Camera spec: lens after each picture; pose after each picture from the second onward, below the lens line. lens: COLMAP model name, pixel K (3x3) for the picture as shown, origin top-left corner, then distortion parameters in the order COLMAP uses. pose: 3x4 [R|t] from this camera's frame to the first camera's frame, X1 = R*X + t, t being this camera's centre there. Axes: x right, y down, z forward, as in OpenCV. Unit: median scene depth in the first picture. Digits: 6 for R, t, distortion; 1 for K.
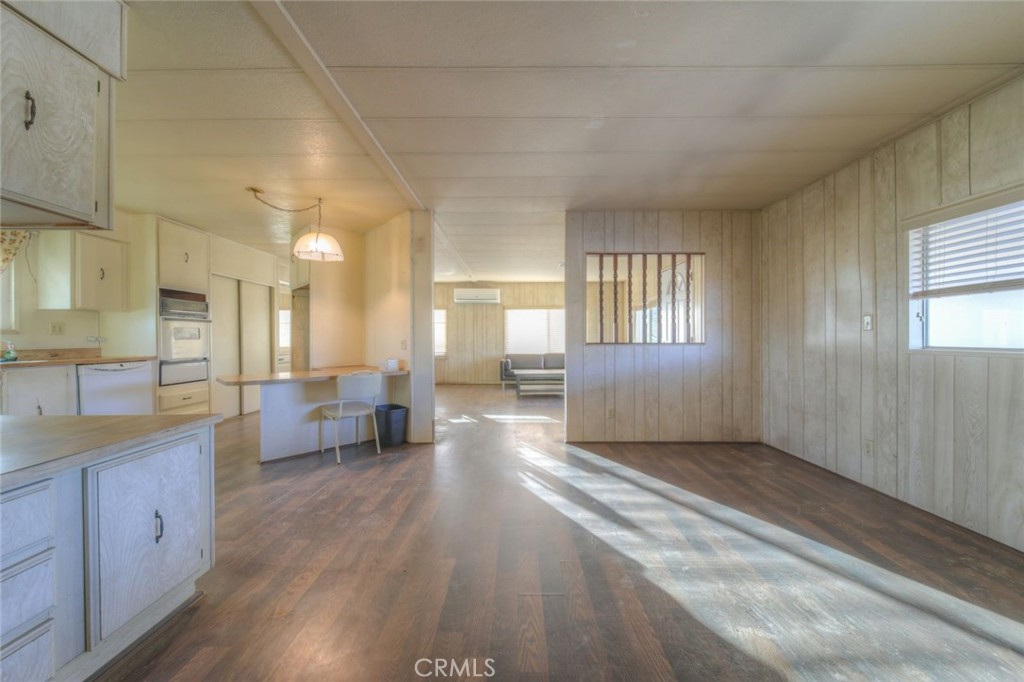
lens RADIAL K [[356.5, 0, 512.0], [0, 356.5, 341.0], [0, 0, 1]] dist [0.000177, -0.000062]
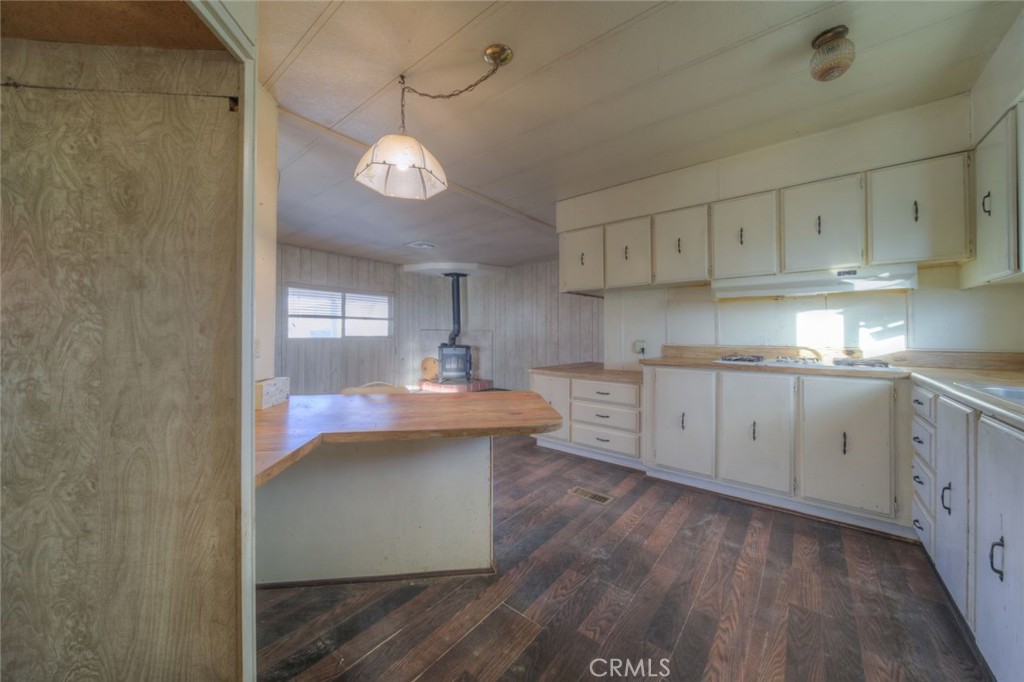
lens RADIAL K [[361.1, 0, 513.1], [0, 361.1, 331.5], [0, 0, 1]] dist [-0.001679, -0.000460]
pose [[-0.782424, 0.003016, 0.622738, -0.897008], [0.005404, 0.999983, 0.001948, -0.012779], [-0.622722, 0.004890, -0.782428, 1.179406]]
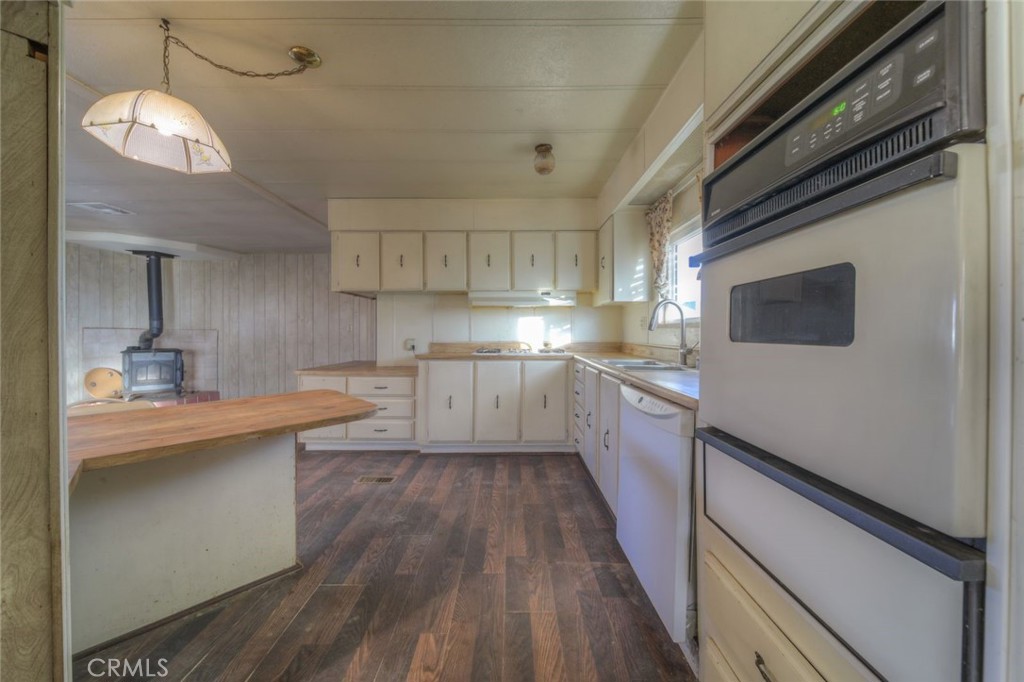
lens RADIAL K [[356.5, 0, 512.0], [0, 356.5, 341.0], [0, 0, 1]] dist [0.000177, -0.000062]
pose [[-0.999950, 0.001784, -0.009881, -0.862579], [0.001461, 0.999467, 0.032603, -0.013550], [0.009934, 0.032587, -0.999420, 1.288623]]
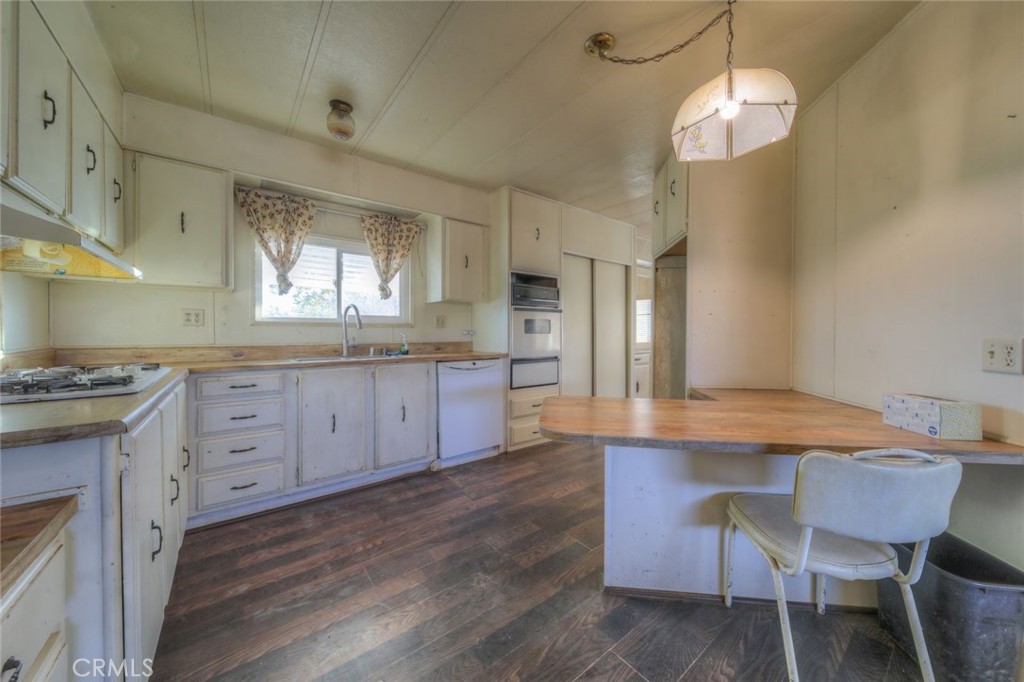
lens RADIAL K [[361.1, 0, 513.1], [0, 361.1, 331.5], [0, 0, 1]] dist [-0.001679, -0.000460]
pose [[0.617724, 0.003582, -0.786387, -0.324980], [-0.009494, 0.999951, -0.002903, -0.006866], [0.786338, 0.009259, 0.617727, 0.491009]]
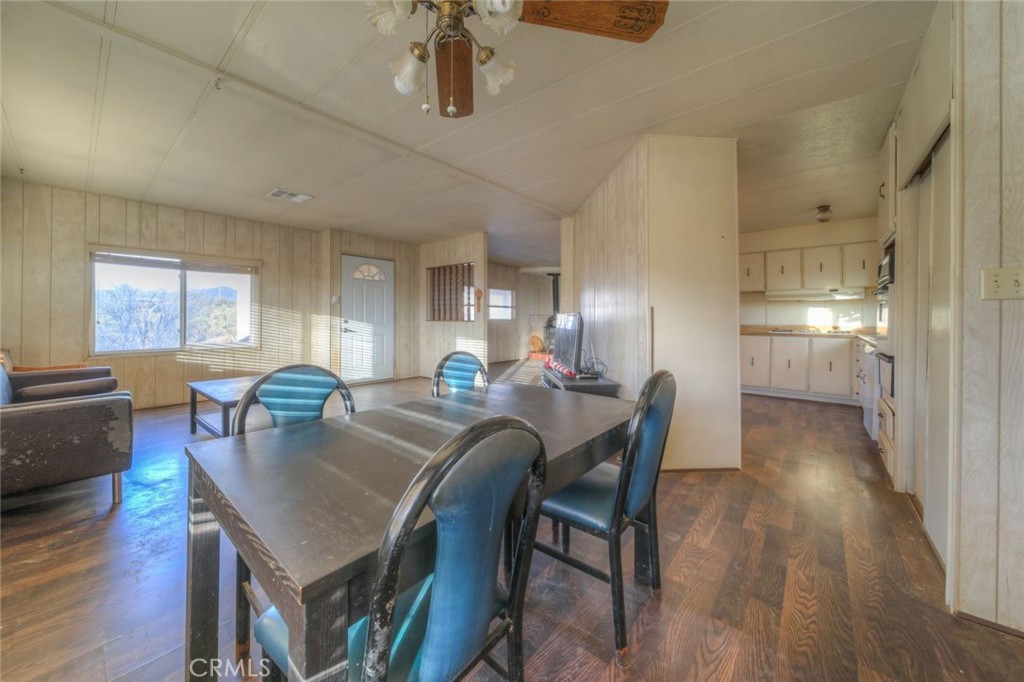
lens RADIAL K [[363.9, 0, 510.9], [0, 363.9, 317.0], [0, 0, 1]] dist [-0.000585, -0.000098]
pose [[-0.768527, -0.001999, 0.639814, -0.903342], [0.002377, 0.999979, 0.005979, -0.021190], [-0.639813, 0.006115, -0.768506, 2.090300]]
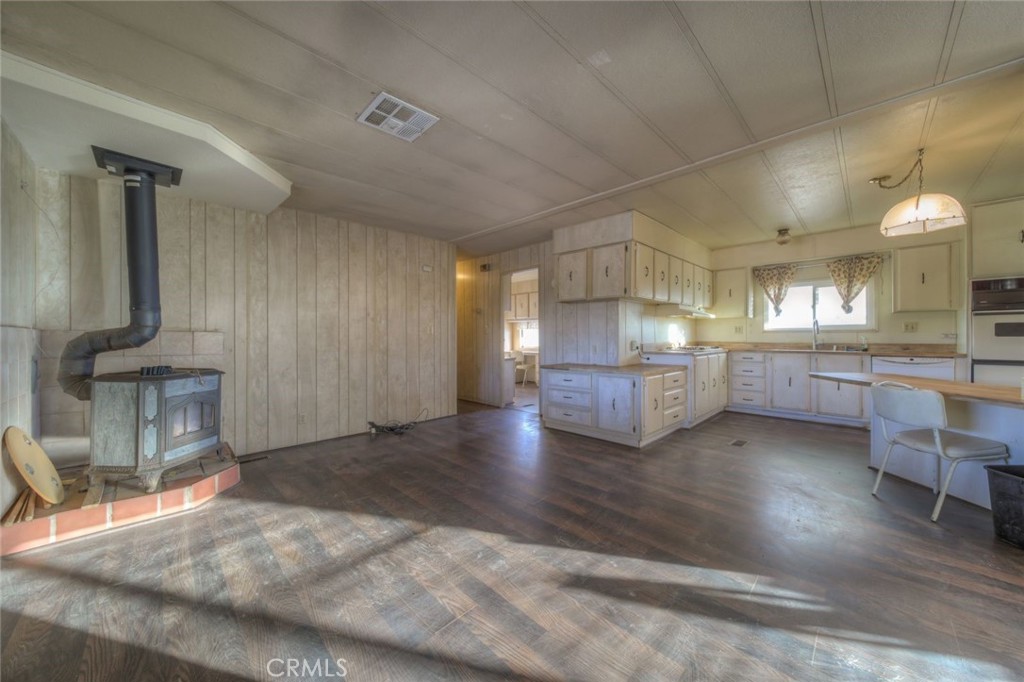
lens RADIAL K [[364.1, 0, 512.0], [0, 364.1, 341.0], [0, 0, 1]] dist [-0.001466, -0.000147]
pose [[-0.704877, 0.010568, -0.709251, 0.538111], [-0.002270, 0.999850, 0.017154, -0.005605], [0.709326, 0.013701, -0.704747, 0.832386]]
